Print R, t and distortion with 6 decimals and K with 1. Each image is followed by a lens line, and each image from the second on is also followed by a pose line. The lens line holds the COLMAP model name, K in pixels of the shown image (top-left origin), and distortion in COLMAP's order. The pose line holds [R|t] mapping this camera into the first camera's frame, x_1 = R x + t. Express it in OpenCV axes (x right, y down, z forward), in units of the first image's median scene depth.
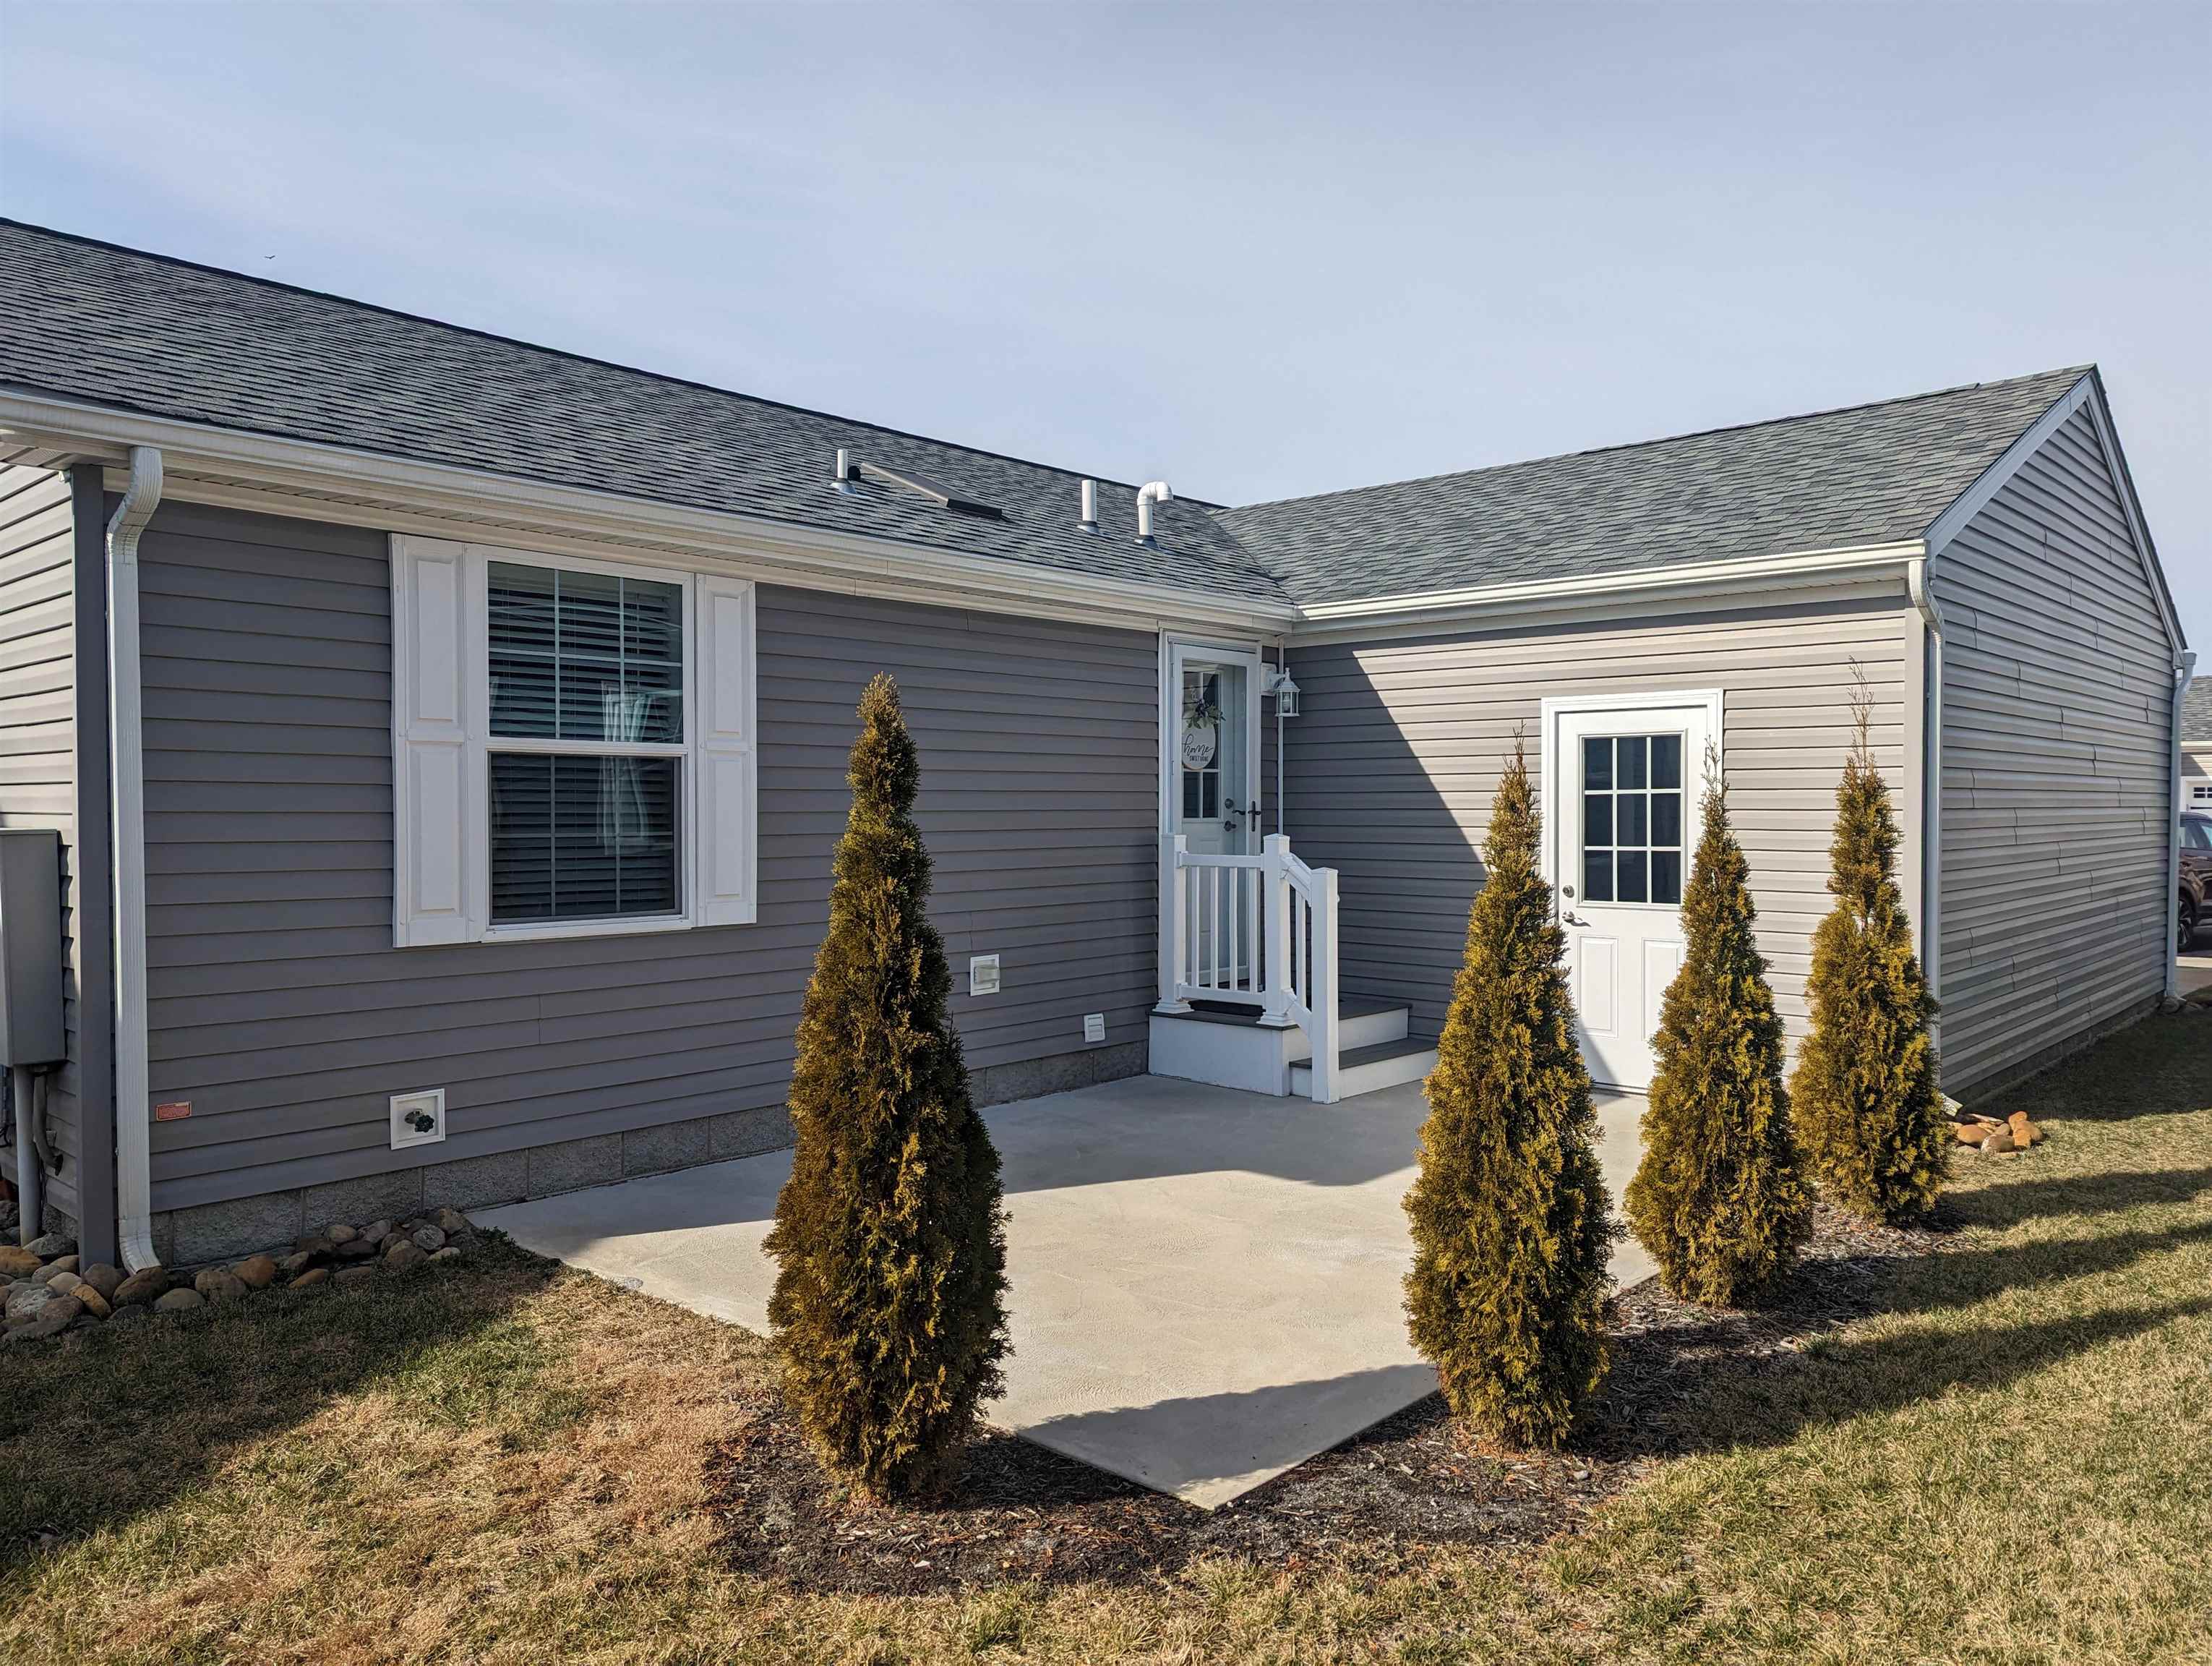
lens RADIAL K [[1542.4, 0, 1116.9], [0, 1542.4, 844.3], [0, 0, 1]] dist [0.078250, -0.081430]
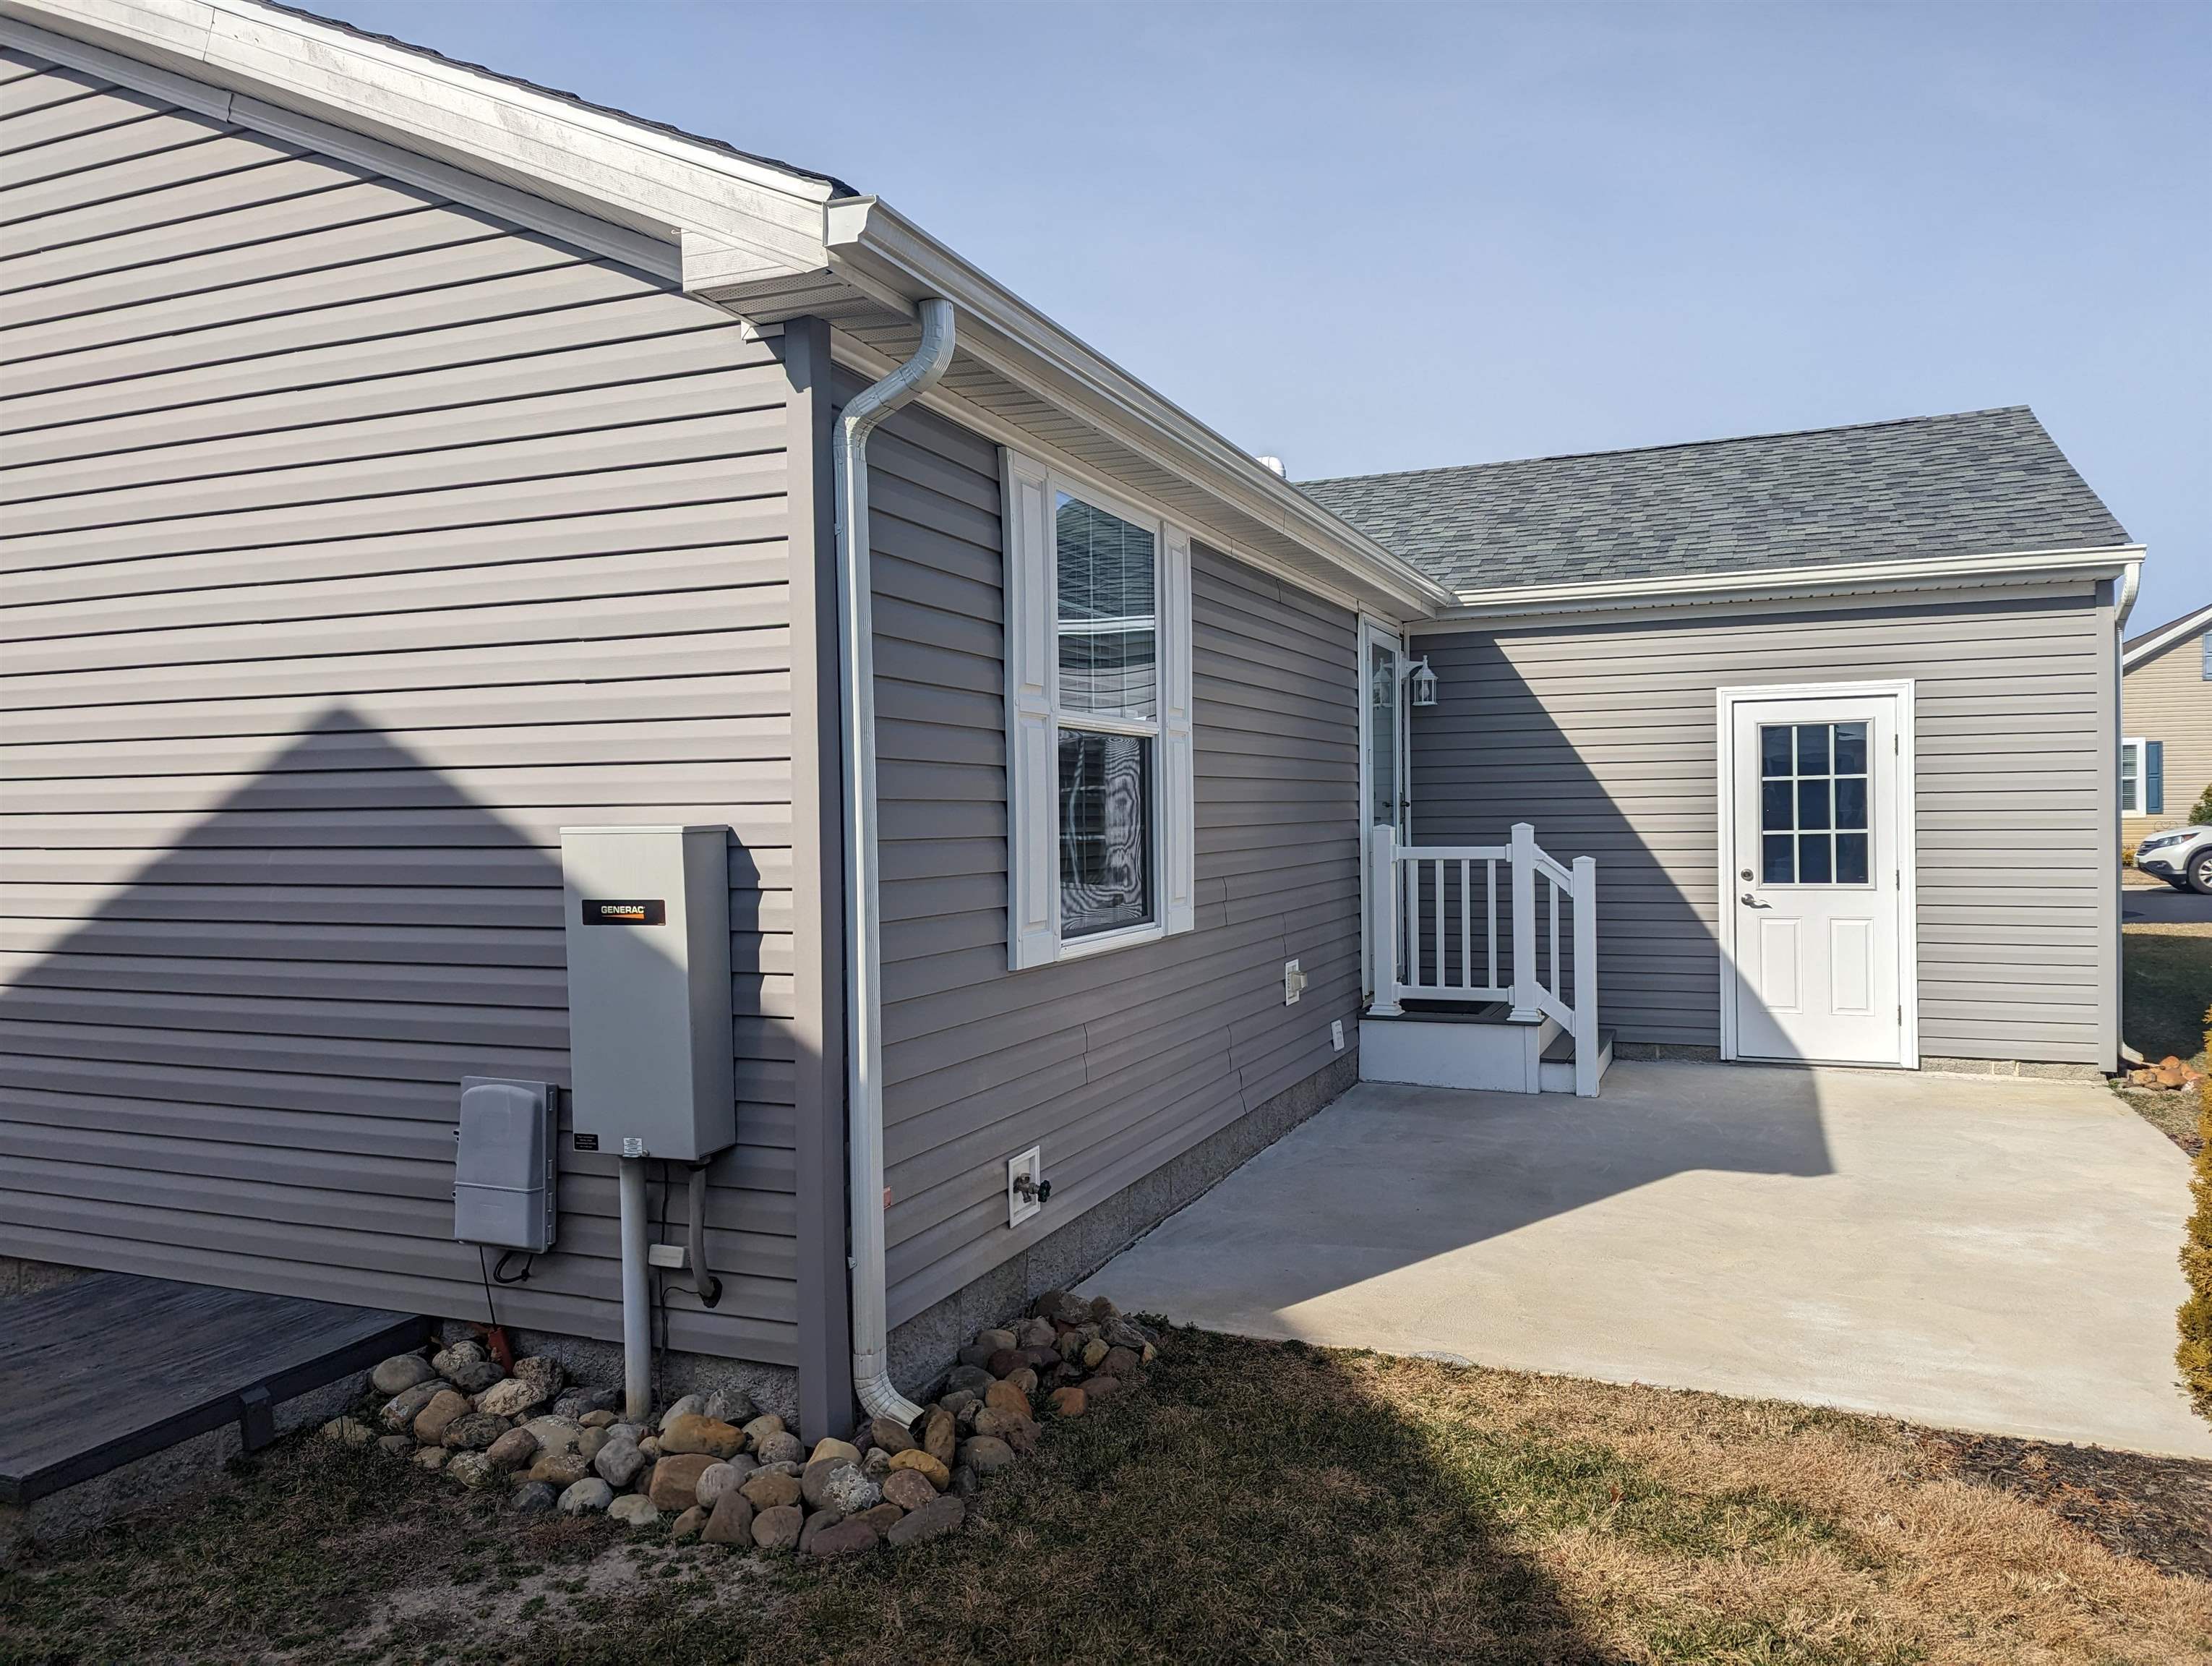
lens RADIAL K [[1542.4, 0, 1116.9], [0, 1542.4, 844.3], [0, 0, 1]] dist [0.078250, -0.081430]
pose [[0.941599, -0.019621, 0.336164, -0.461081], [0.021501, 0.999767, -0.001872, 0.002969], [-0.336049, 0.008990, 0.941802, 0.168177]]
